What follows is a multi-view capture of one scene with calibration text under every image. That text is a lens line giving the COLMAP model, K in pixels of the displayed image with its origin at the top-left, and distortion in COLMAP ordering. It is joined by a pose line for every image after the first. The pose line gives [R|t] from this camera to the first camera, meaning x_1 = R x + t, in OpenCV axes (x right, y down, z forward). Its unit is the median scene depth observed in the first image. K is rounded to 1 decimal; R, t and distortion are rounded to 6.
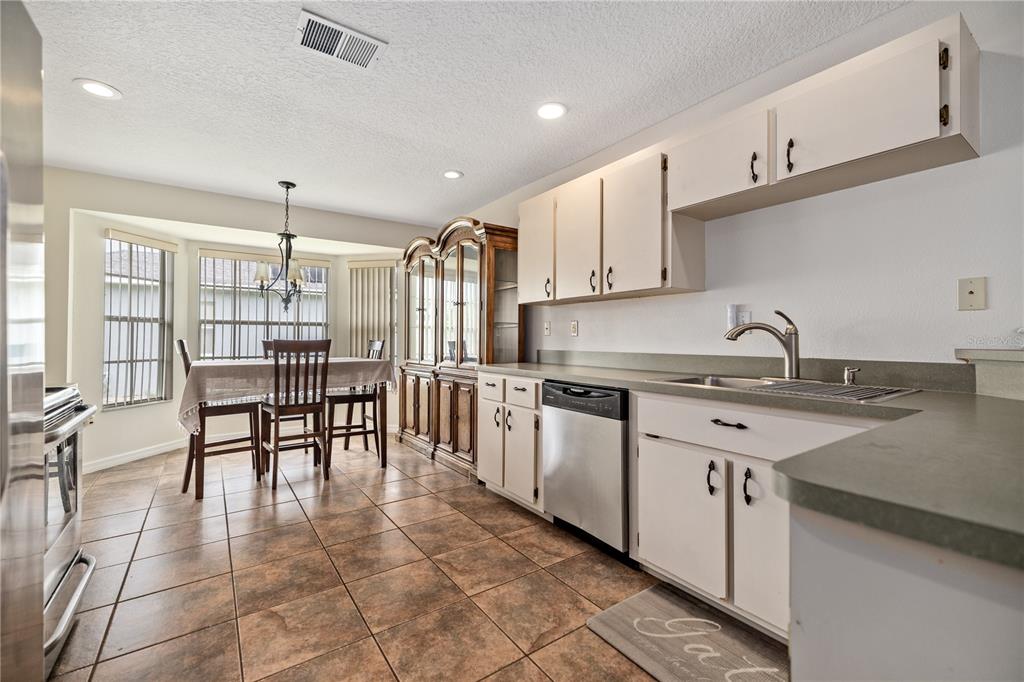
lens RADIAL K [[433.7, 0, 507.5], [0, 433.7, 334.6], [0, 0, 1]] dist [-0.001221, -0.000168]
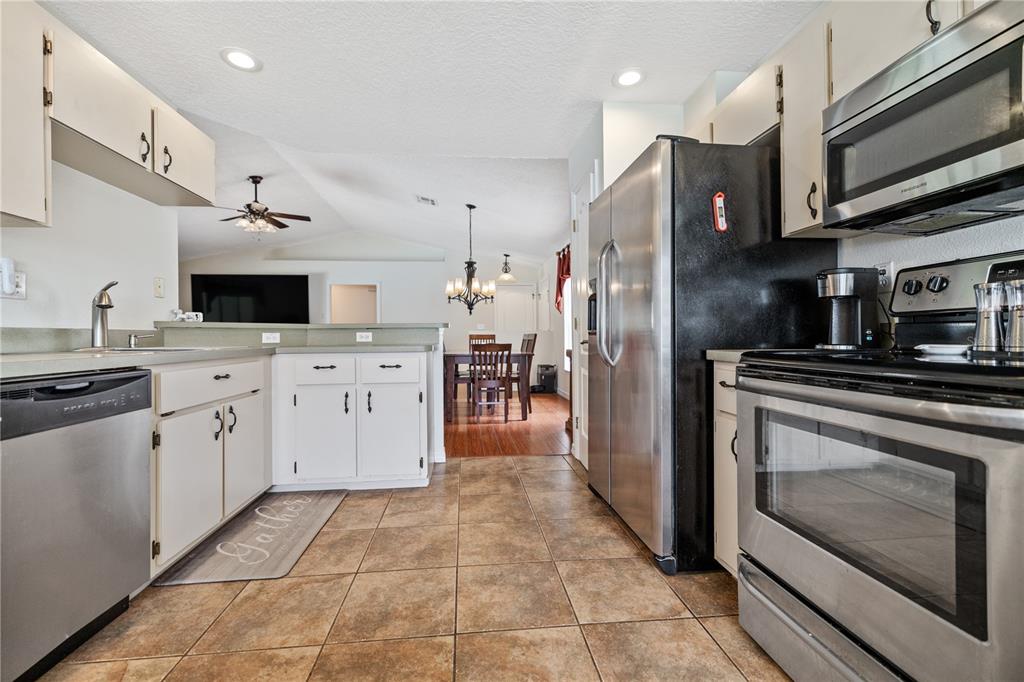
lens RADIAL K [[433.7, 0, 509.9], [0, 433.7, 337.6], [0, 0, 1]] dist [-0.001221, -0.000168]
pose [[-0.879601, 0.004560, 0.475690, -0.829307], [0.002261, 0.999983, -0.005405, 0.102055], [-0.475706, -0.003678, -0.879596, 1.725340]]
